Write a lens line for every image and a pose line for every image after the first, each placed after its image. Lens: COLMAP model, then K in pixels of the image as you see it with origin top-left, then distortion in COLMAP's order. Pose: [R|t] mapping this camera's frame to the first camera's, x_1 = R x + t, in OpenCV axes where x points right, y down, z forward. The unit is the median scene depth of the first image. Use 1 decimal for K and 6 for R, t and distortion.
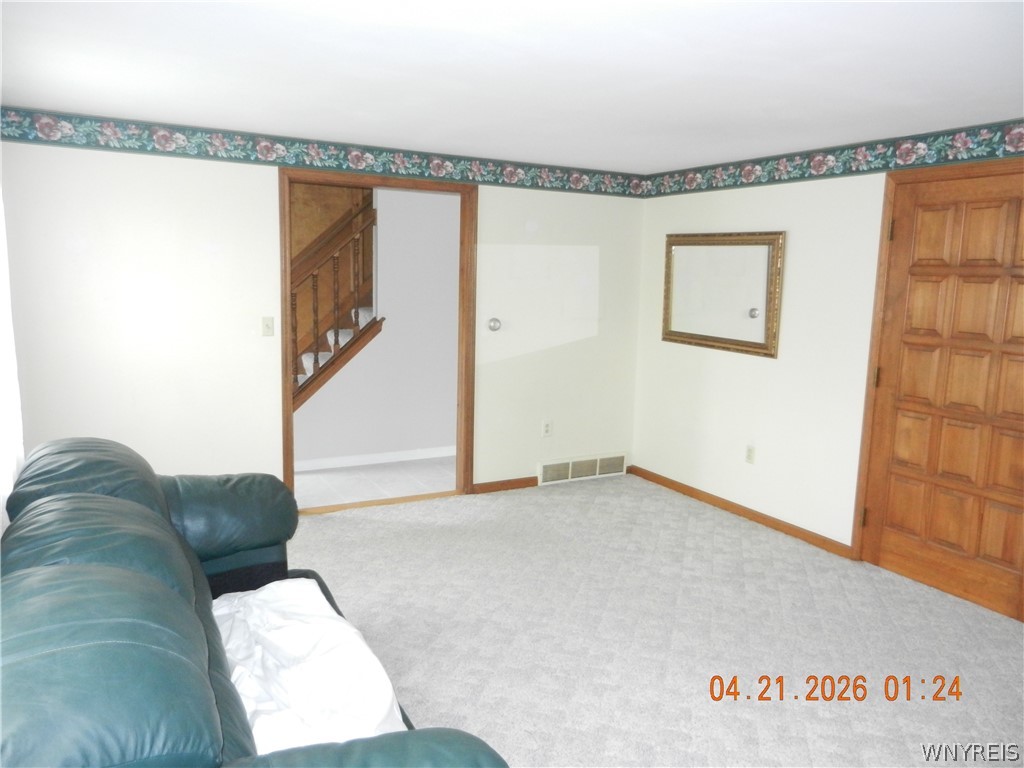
lens RADIAL K [[760.3, 0, 510.5], [0, 760.3, 405.8], [0, 0, 1]] dist [-0.004454, 0.006619]
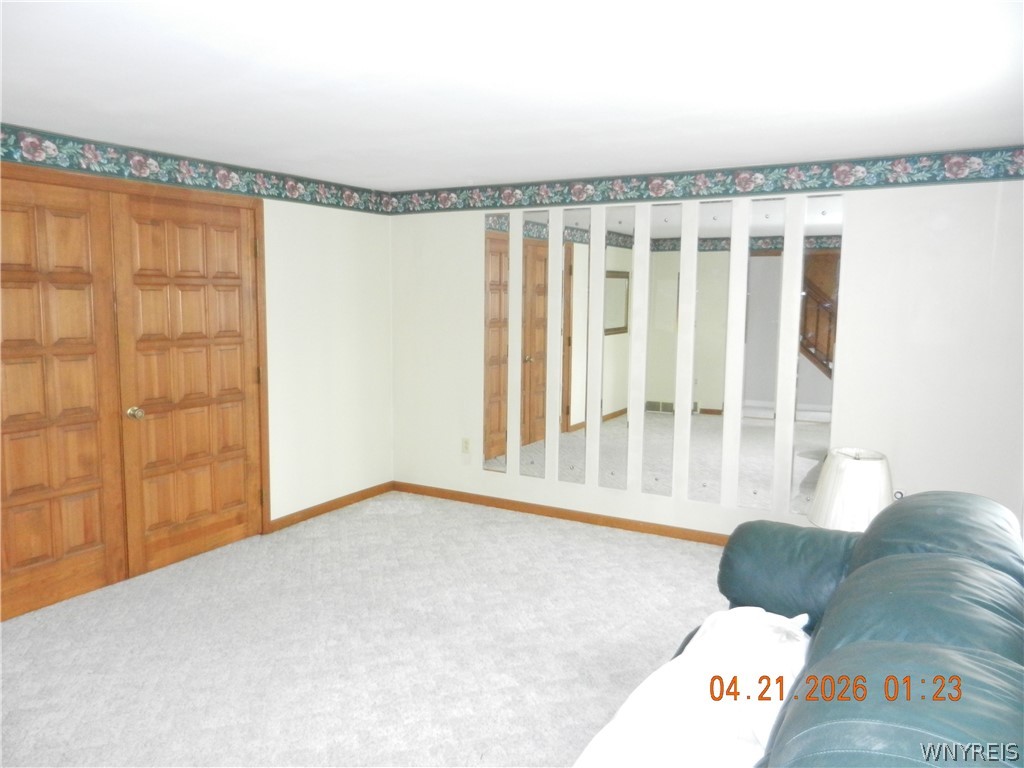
lens RADIAL K [[760.3, 0, 510.5], [0, 760.3, 405.8], [0, 0, 1]] dist [-0.004454, 0.006619]
pose [[-0.522120, -0.153164, 0.839006, -0.572438], [0.123656, 0.959752, 0.252160, -0.192405], [-0.843860, 0.235406, -0.482167, 1.012833]]
